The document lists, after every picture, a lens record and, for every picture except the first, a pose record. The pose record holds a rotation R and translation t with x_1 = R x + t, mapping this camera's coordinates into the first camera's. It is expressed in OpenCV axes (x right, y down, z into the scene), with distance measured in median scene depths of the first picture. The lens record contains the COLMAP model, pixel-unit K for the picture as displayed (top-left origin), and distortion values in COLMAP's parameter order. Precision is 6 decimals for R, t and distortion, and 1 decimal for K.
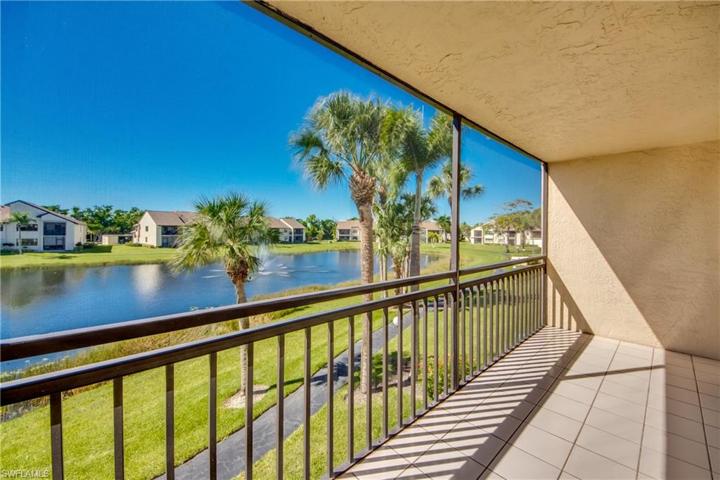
lens RADIAL K [[277.8, 0, 355.4], [0, 277.8, 232.0], [0, 0, 1]] dist [0.002365, -0.005926]
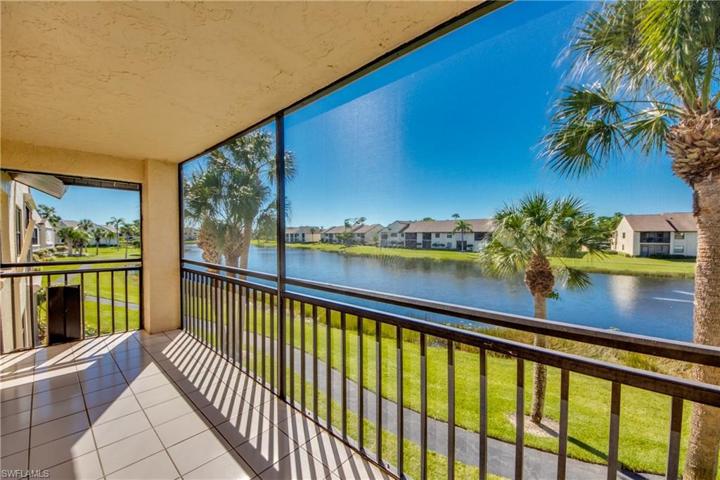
lens RADIAL K [[277.8, 0, 364.4], [0, 277.8, 244.6], [0, 0, 1]] dist [0.002365, -0.005926]
pose [[0.123169, 0.025054, -0.992069, 0.421261], [-0.004589, 0.999685, 0.024676, -0.000324], [0.992375, 0.001513, 0.123245, 0.360601]]
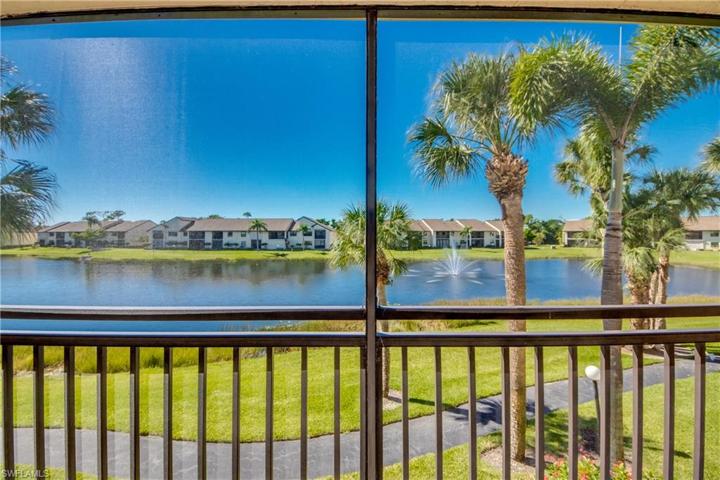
lens RADIAL K [[277.8, 0, 350.5], [0, 277.8, 233.0], [0, 0, 1]] dist [0.002365, -0.005926]
pose [[0.749951, -0.012965, -0.661367, 0.026077], [0.006762, 0.999906, -0.011935, 0.000284], [0.661459, 0.004479, 0.749968, 0.022424]]
